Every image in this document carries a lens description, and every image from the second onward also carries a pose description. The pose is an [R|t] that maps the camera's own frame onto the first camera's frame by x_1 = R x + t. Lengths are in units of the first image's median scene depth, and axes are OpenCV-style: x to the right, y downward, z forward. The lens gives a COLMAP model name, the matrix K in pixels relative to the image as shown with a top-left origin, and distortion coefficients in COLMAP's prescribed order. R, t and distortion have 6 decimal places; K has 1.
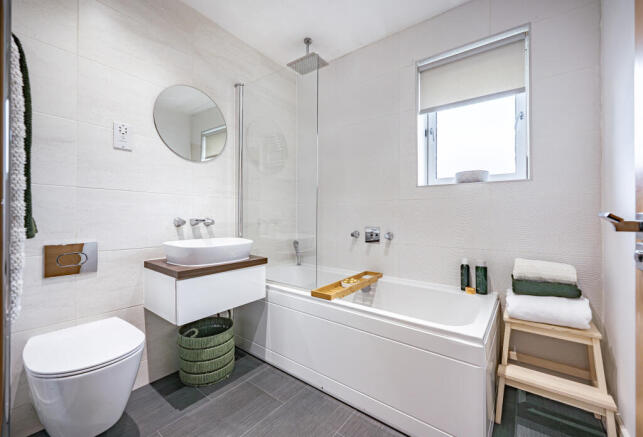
lens RADIAL K [[262.6, 0, 321.5], [0, 262.6, 218.5], [0, 0, 1]] dist [0.000183, -0.000070]
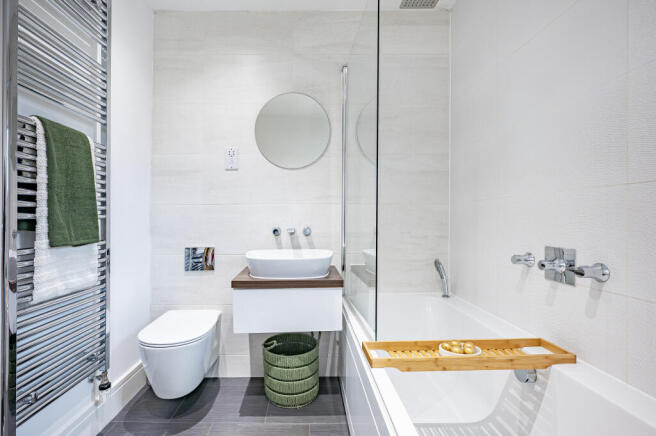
lens RADIAL K [[292.1, 0, 327.8], [0, 292.1, 219.9], [0, 0, 1]] dist [-0.001429, 0.000109]
pose [[0.601086, -0.007604, -0.799148, 0.470446], [0.007565, 0.999964, -0.003825, -0.023800], [0.799148, -0.003746, 0.601122, 0.471220]]
